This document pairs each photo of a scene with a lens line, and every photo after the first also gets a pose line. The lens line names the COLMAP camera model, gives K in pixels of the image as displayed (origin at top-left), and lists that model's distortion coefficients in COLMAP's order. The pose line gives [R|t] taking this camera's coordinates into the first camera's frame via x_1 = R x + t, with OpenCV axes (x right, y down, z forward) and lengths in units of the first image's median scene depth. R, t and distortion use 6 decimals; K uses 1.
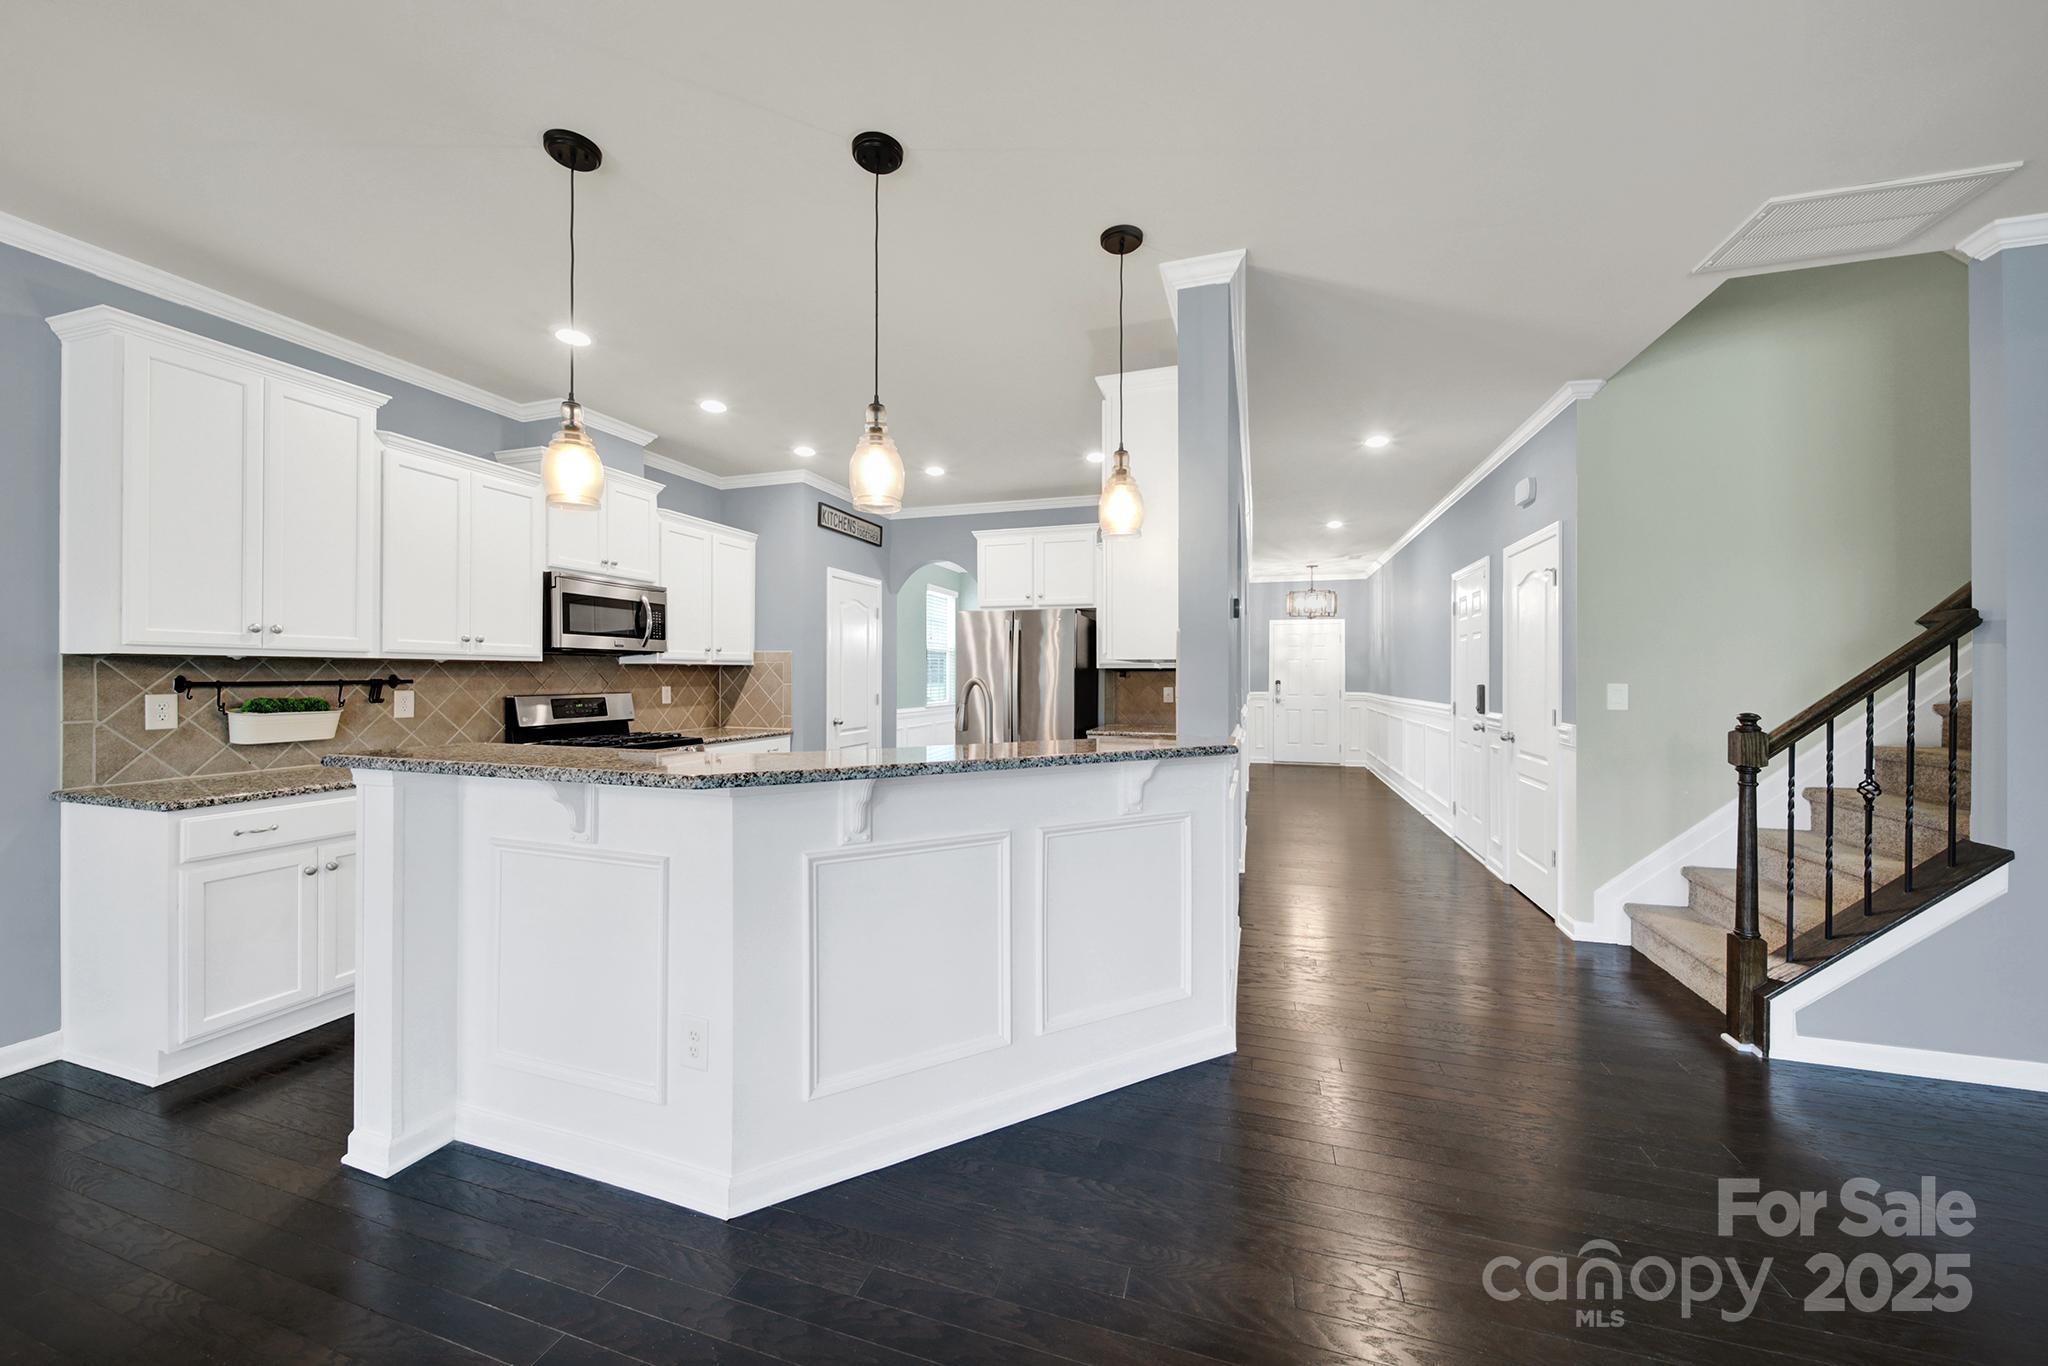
lens RADIAL K [[741.9, 0, 1018.0], [0, 741.9, 674.9], [0, 0, 1]] dist [0.001770, -0.000744]
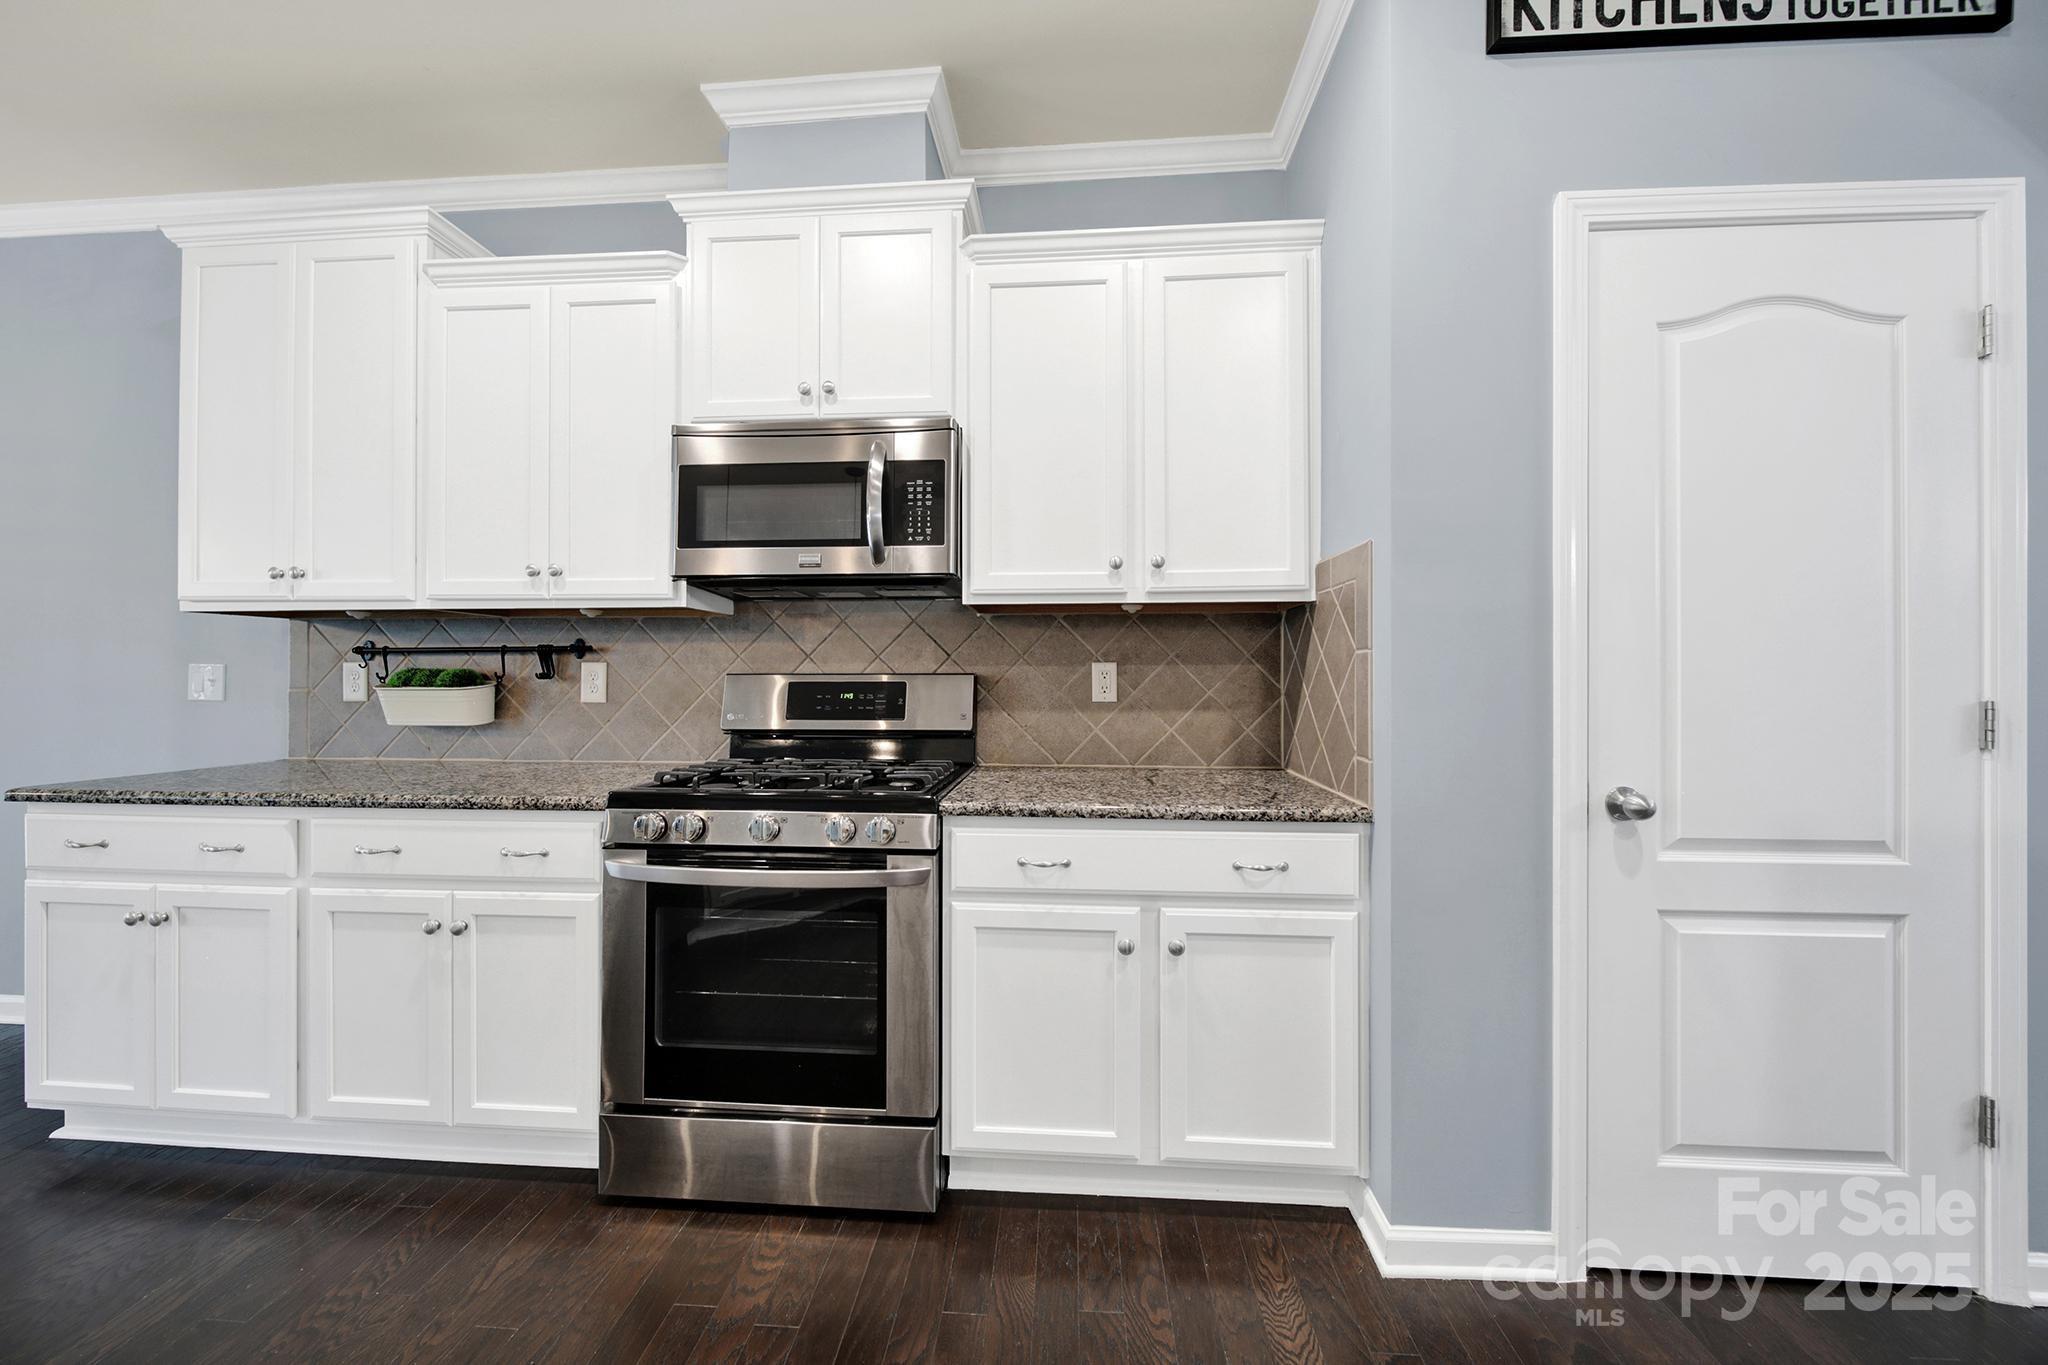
lens RADIAL K [[741.9, 0, 1034.3], [0, 741.9, 680.2], [0, 0, 1]] dist [0.001770, -0.000744]
pose [[0.234262, 0.005413, -0.972158, -0.079149], [0.000156, 0.999984, 0.005606, 0.034736], [0.972173, -0.001465, 0.234258, 1.272417]]
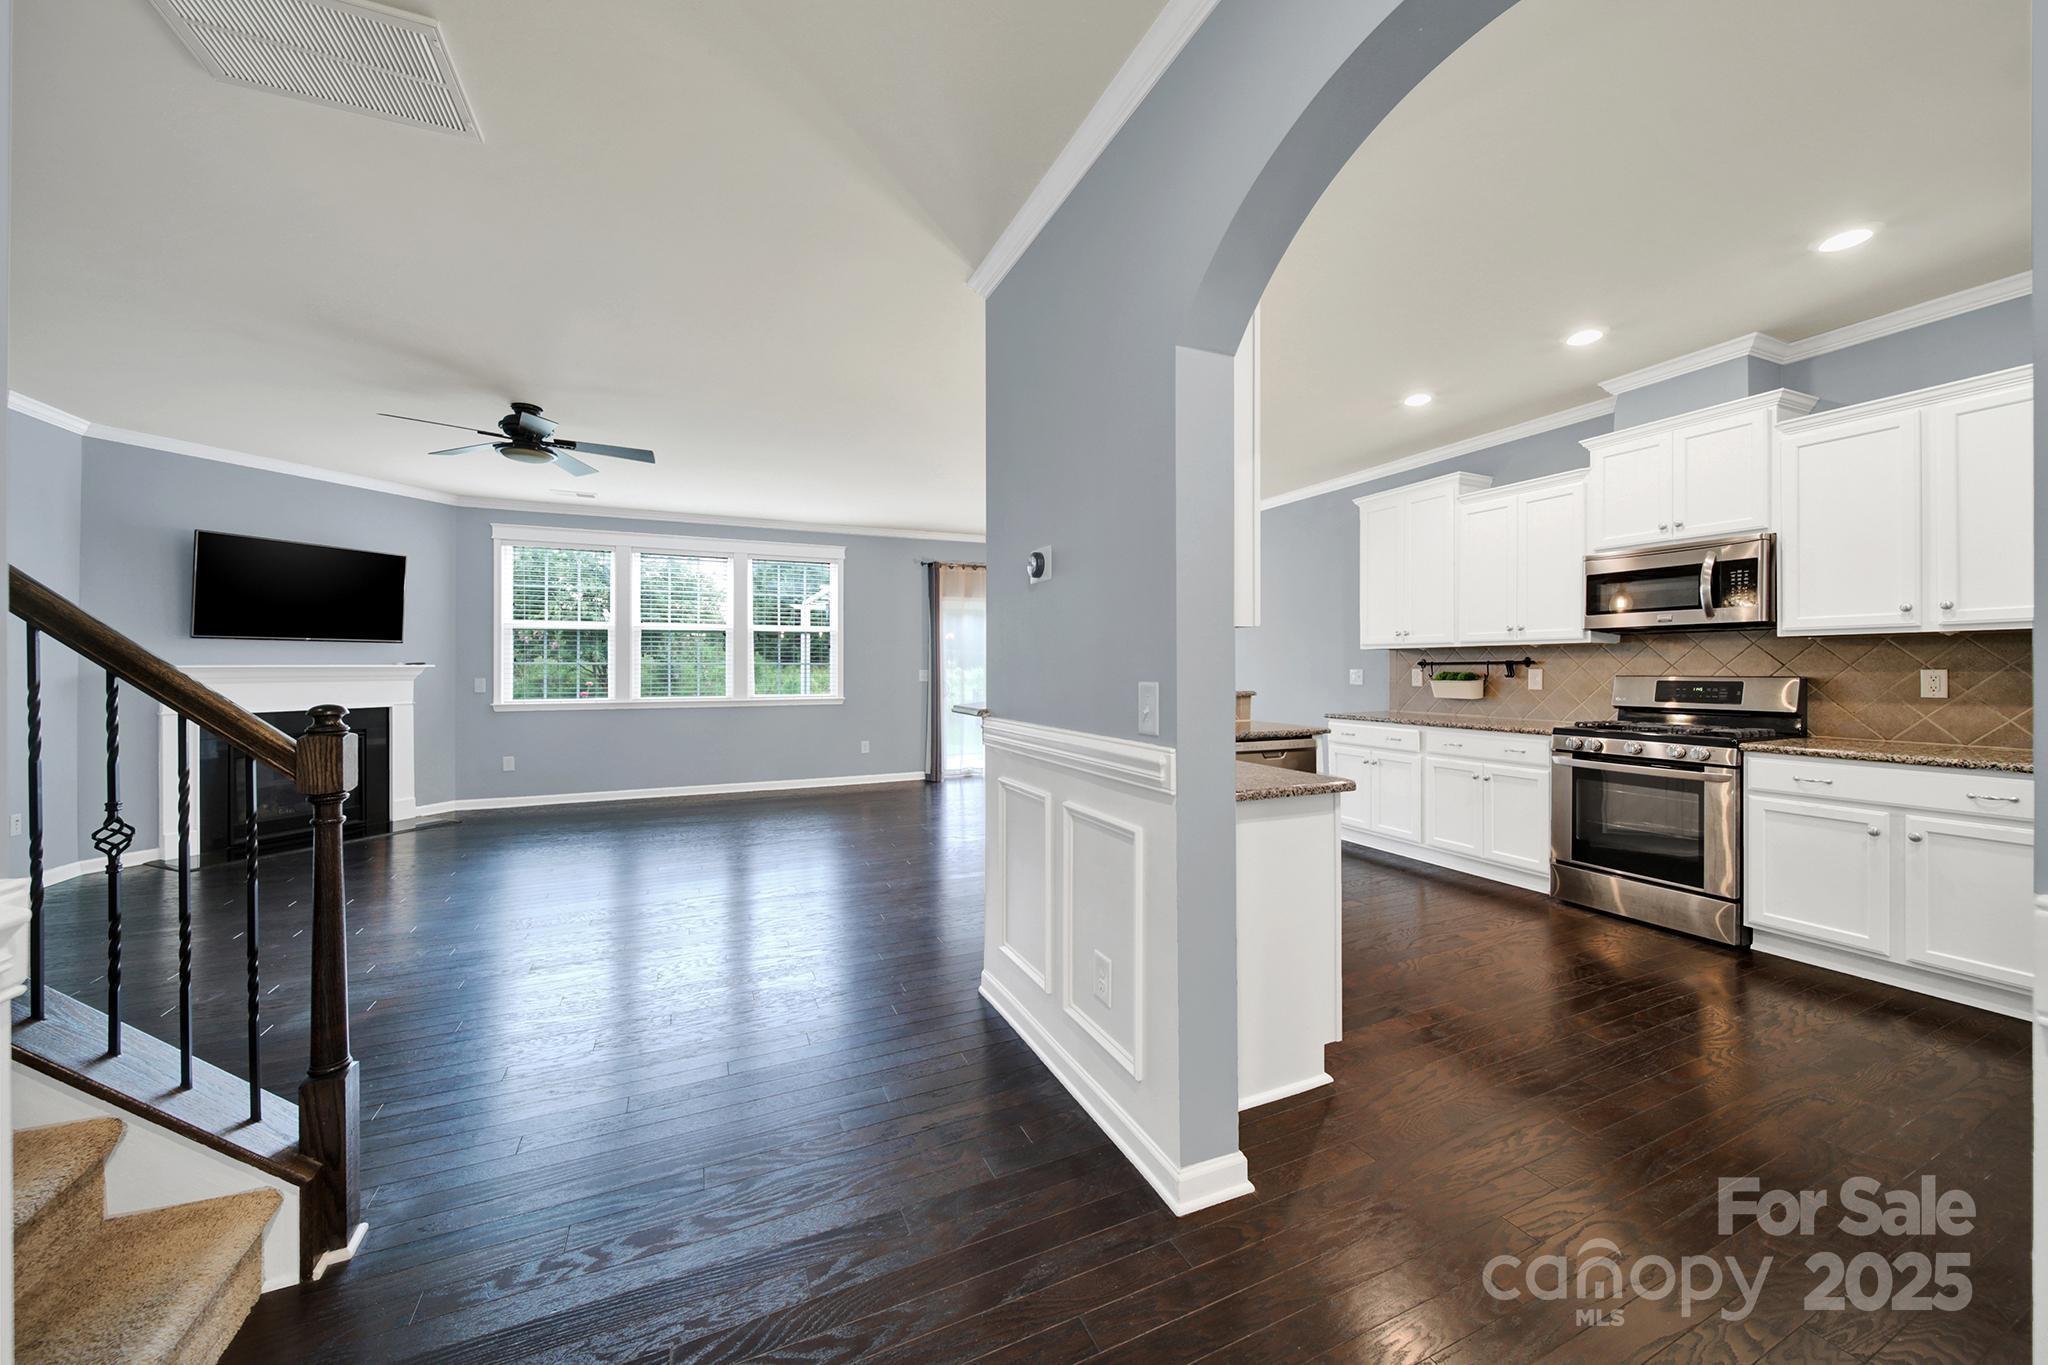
lens RADIAL K [[741.9, 0, 1019.2], [0, 741.9, 663.9], [0, 0, 1]] dist [0.001770, -0.000744]
pose [[-0.750404, -0.002858, -0.660974, 0.751615], [0.001712, 0.999979, -0.006267, 0.019313], [0.660977, -0.005834, -0.750383, 1.428380]]
